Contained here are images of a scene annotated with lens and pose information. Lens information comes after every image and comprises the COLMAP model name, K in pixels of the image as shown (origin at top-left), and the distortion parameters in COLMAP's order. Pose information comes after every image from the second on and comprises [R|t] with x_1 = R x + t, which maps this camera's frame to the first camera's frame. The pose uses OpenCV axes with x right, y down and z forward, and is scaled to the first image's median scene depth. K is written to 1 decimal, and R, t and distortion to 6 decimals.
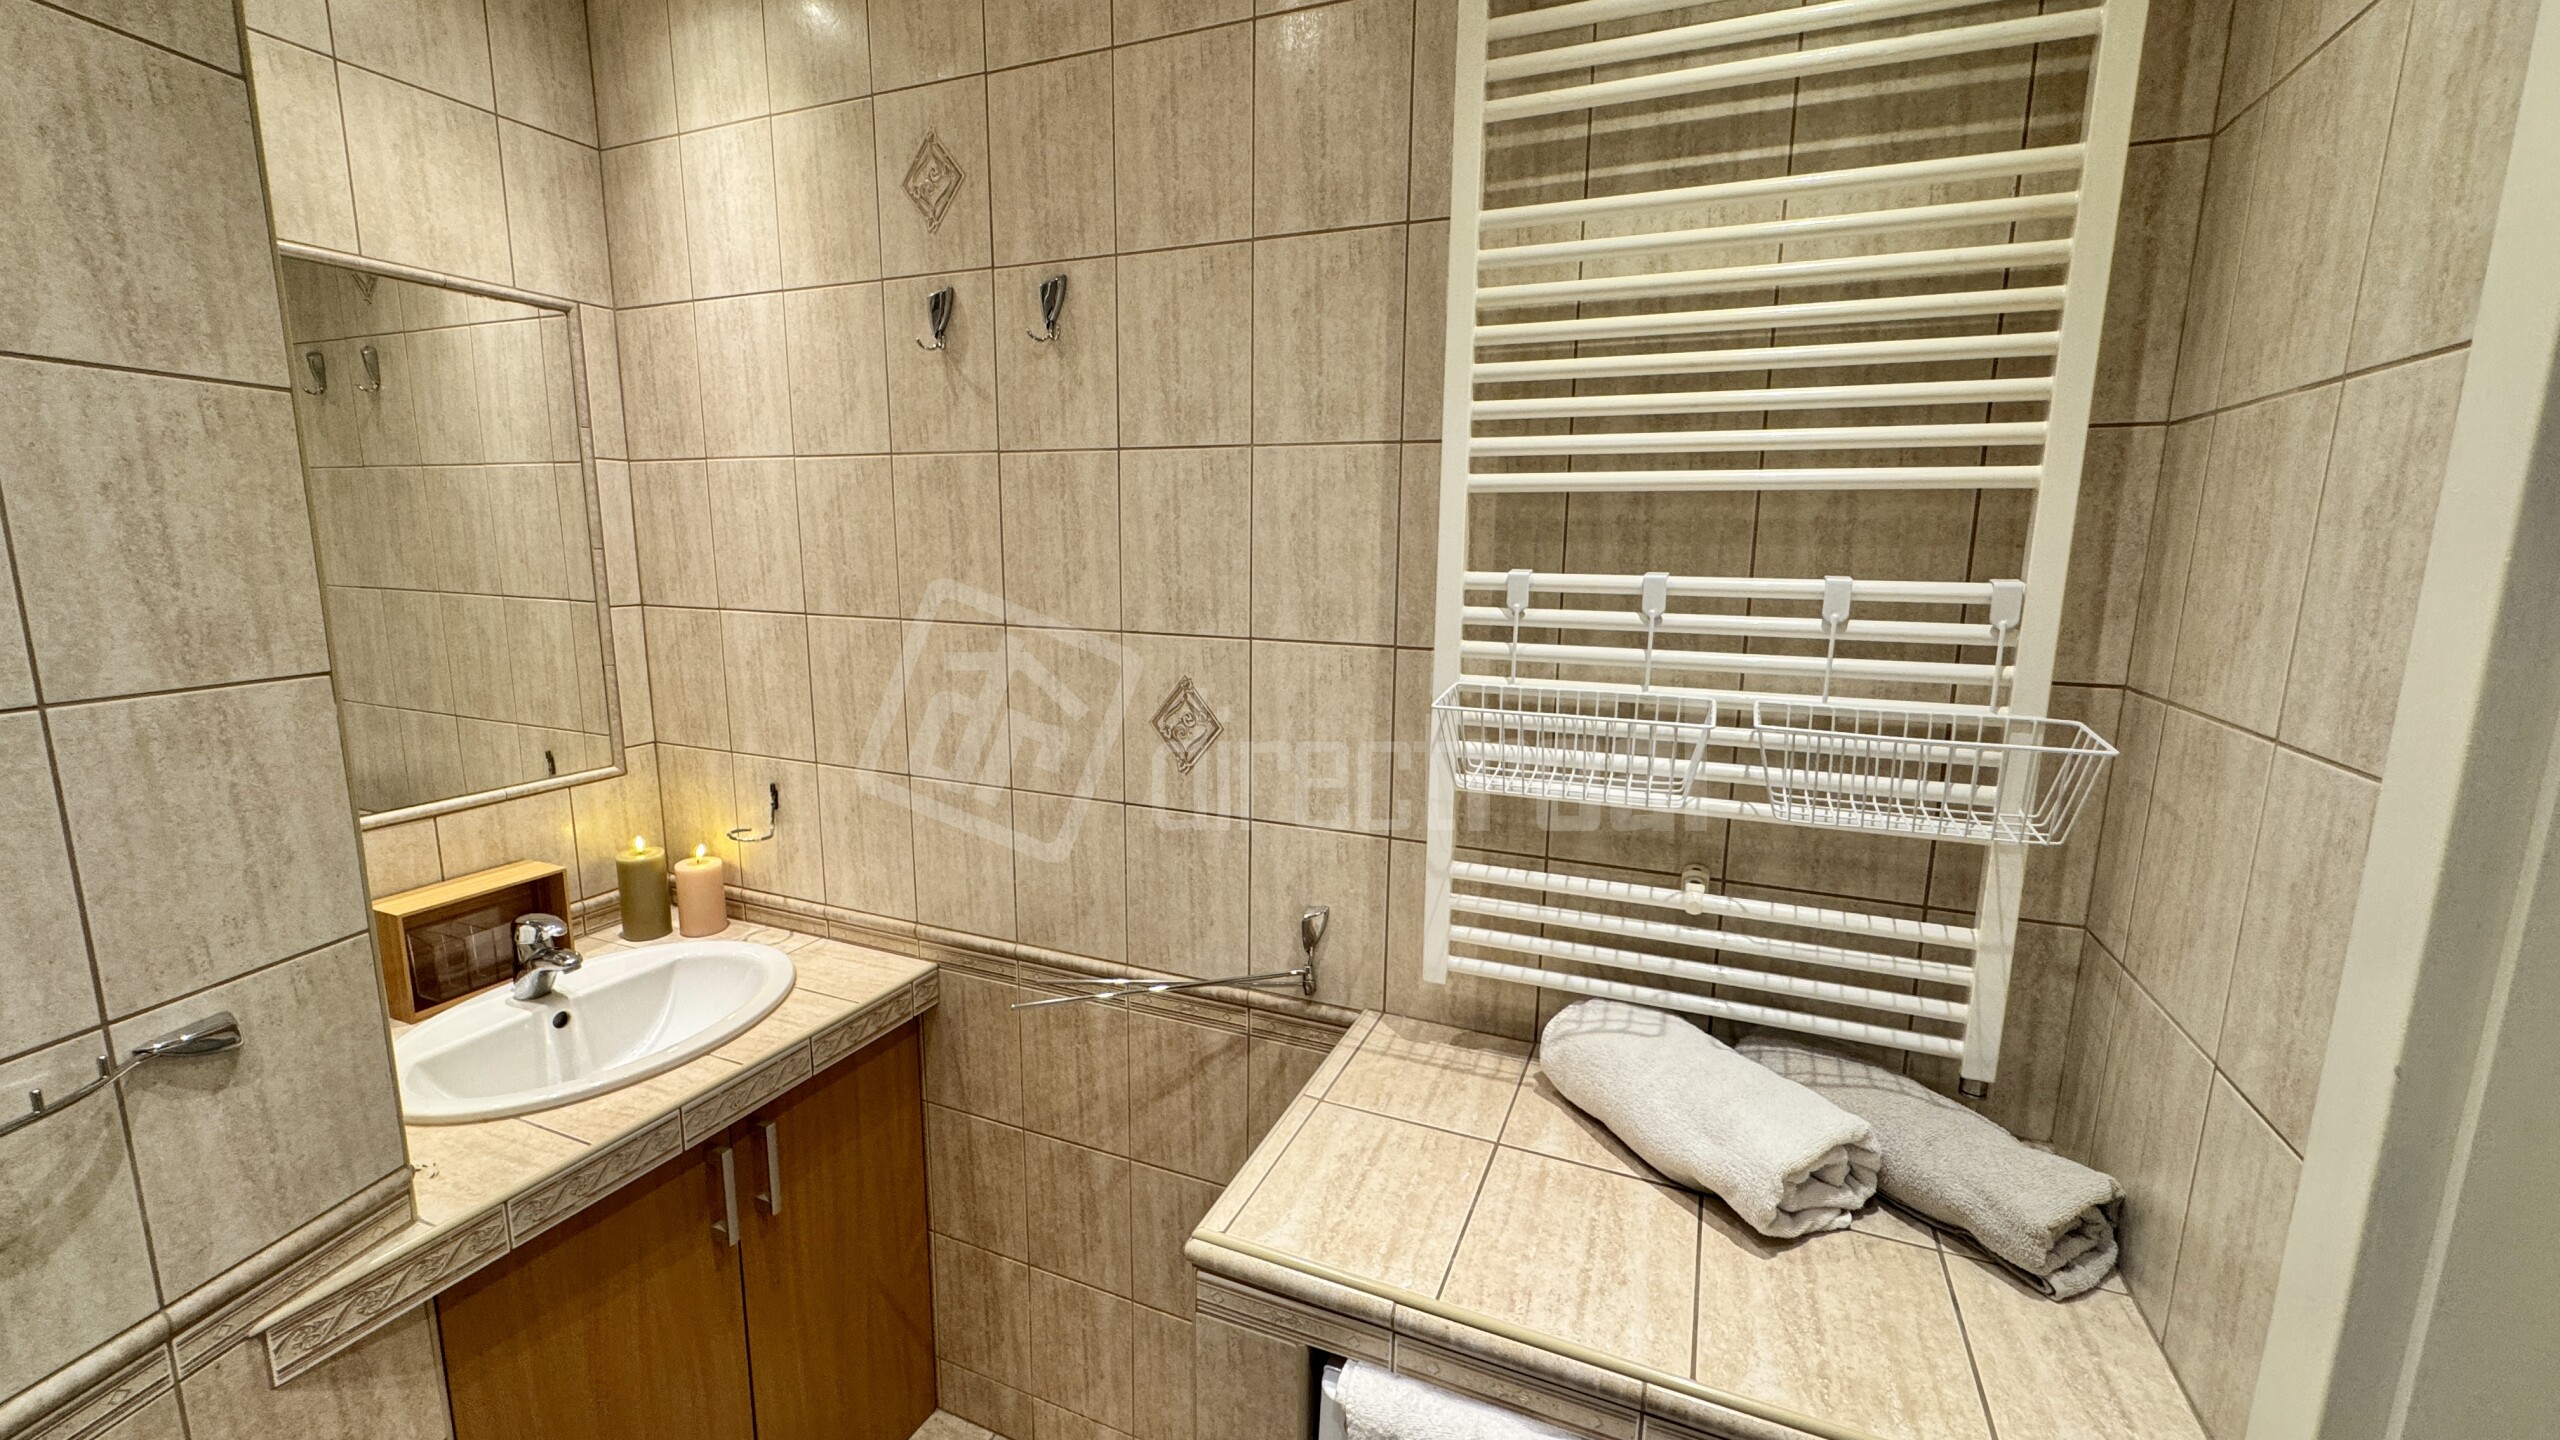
lens RADIAL K [[1024.6, 0, 1277.8], [0, 1024.6, 720.0], [0, 0, 1]] dist [-0.001420, 0.000080]
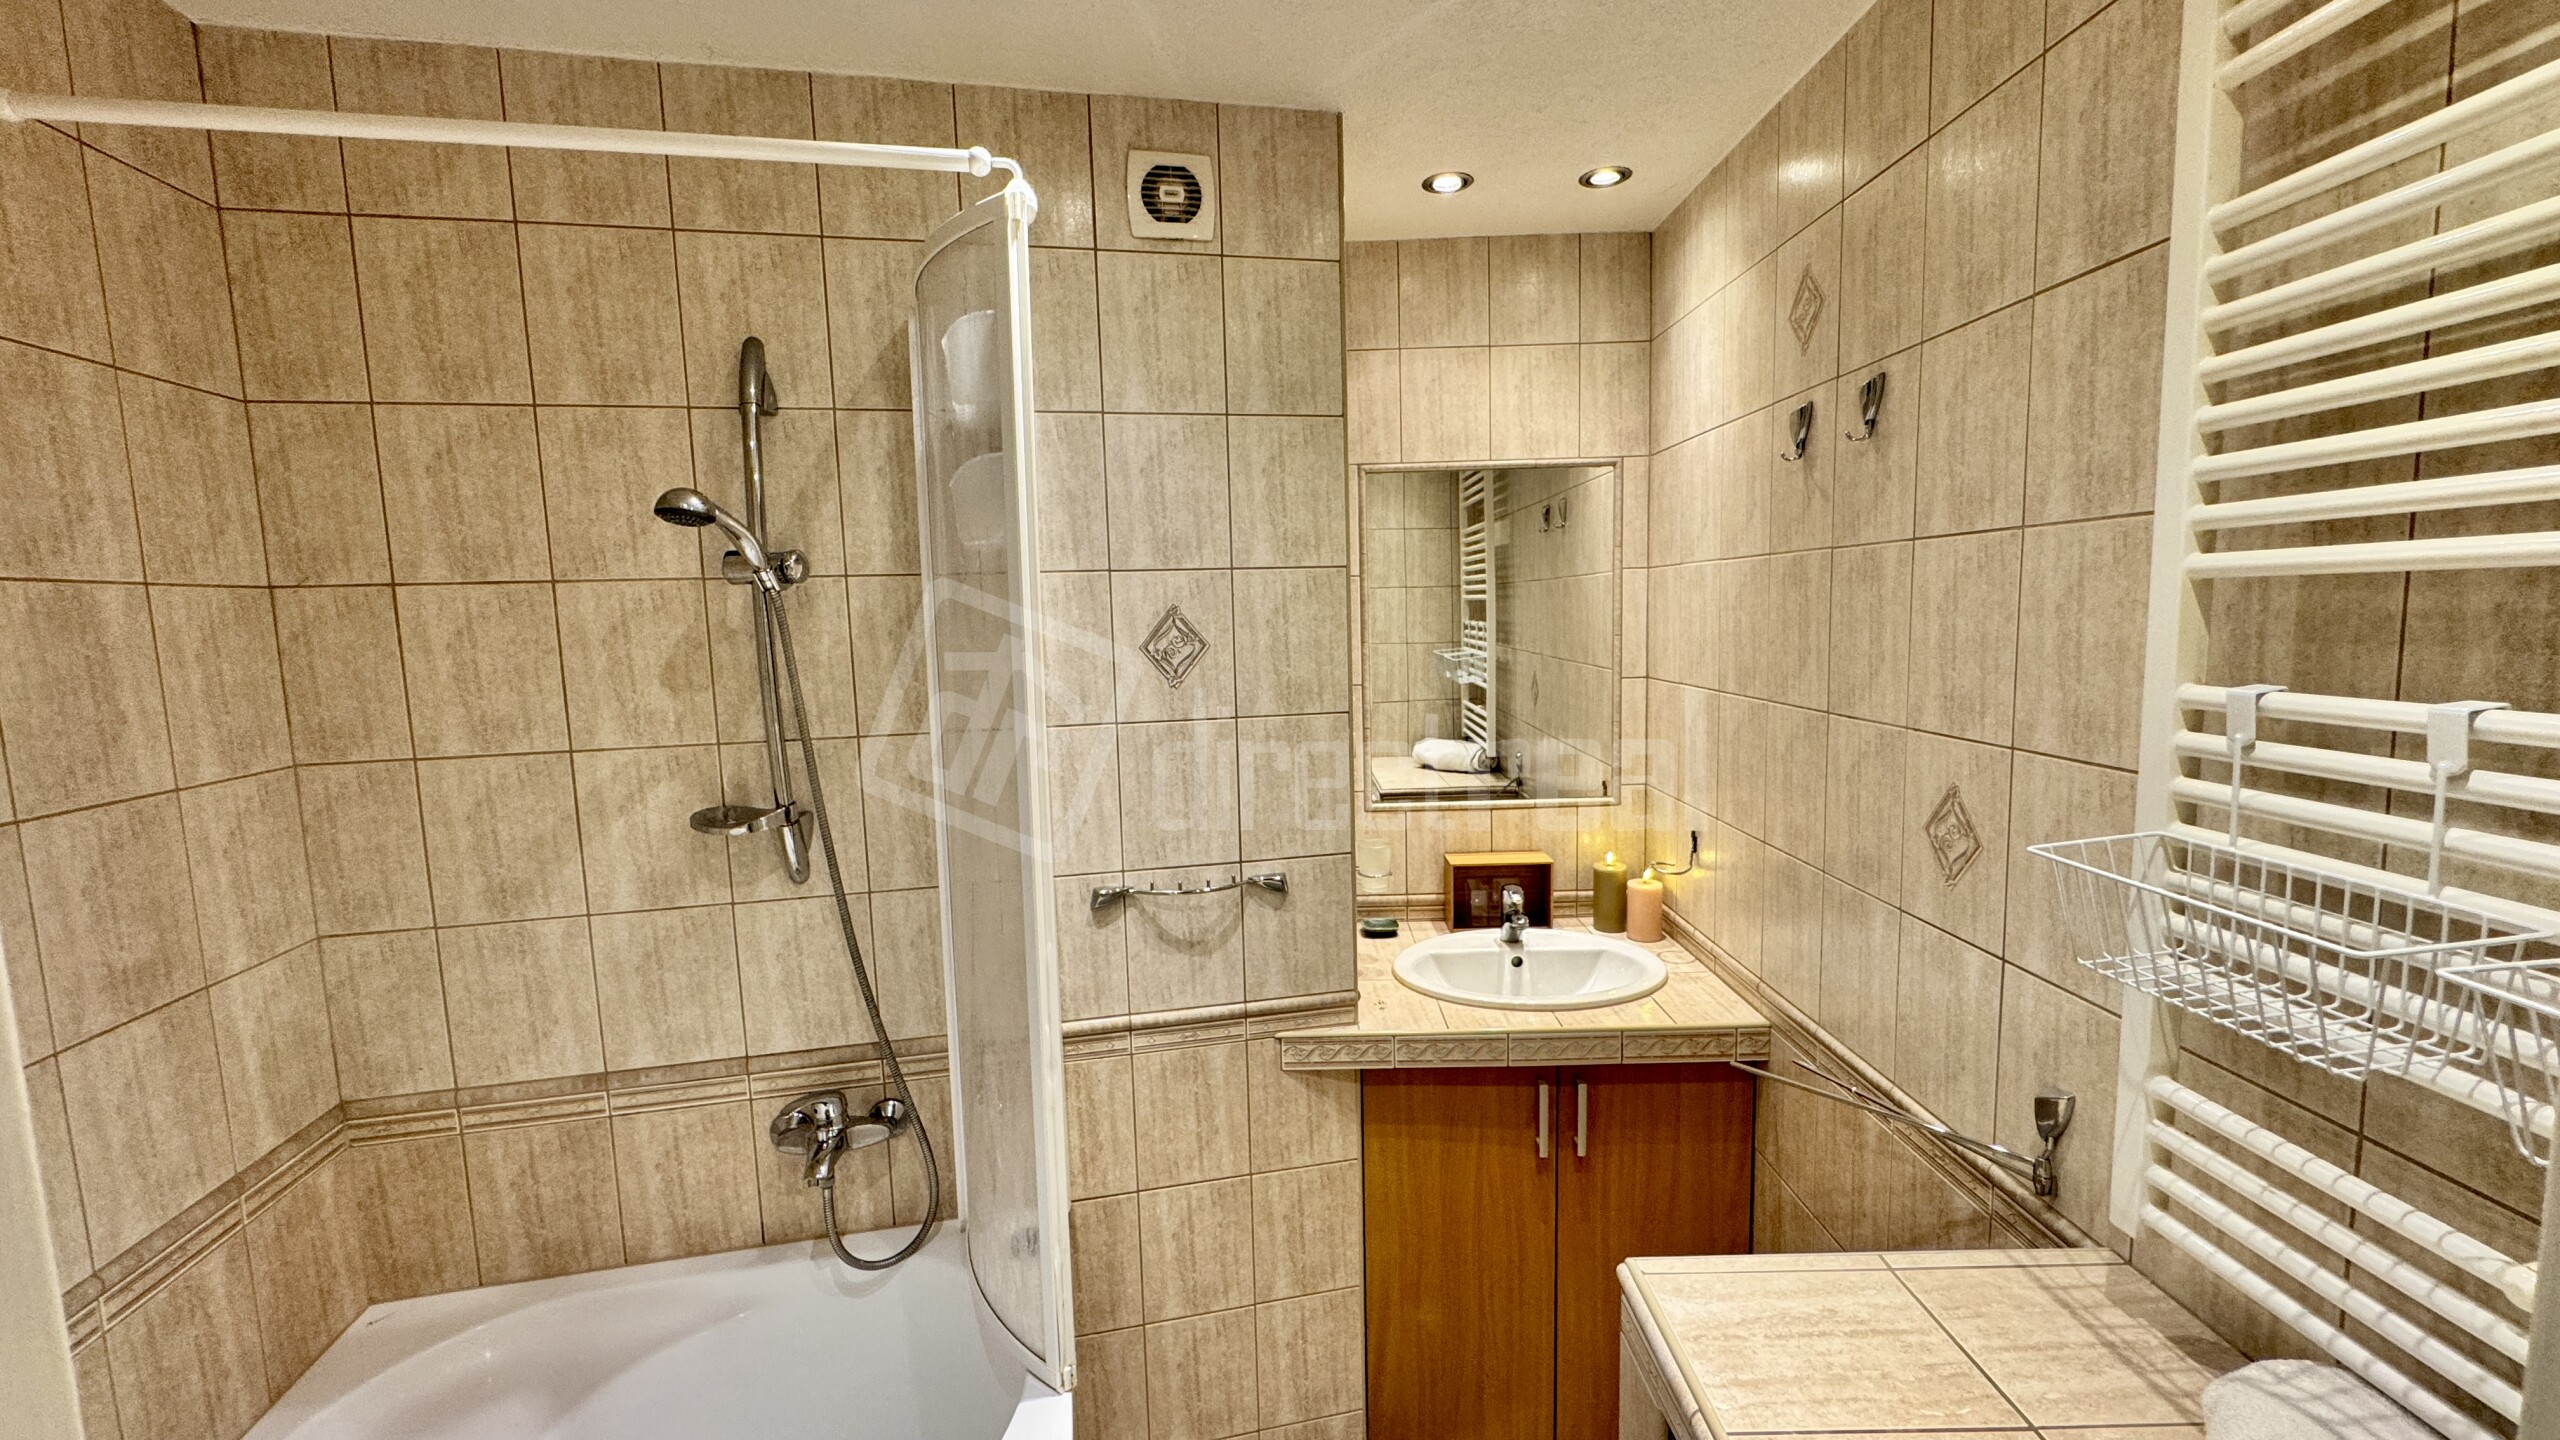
lens RADIAL K [[1024.6, 0, 1277.8], [0, 1024.6, 720.0], [0, 0, 1]] dist [-0.001420, 0.000080]
pose [[0.382746, 0.077264, -0.920617, 0.464047], [-0.130008, 0.991085, 0.029127, -0.042365], [0.914660, 0.108540, 0.389379, 0.089249]]
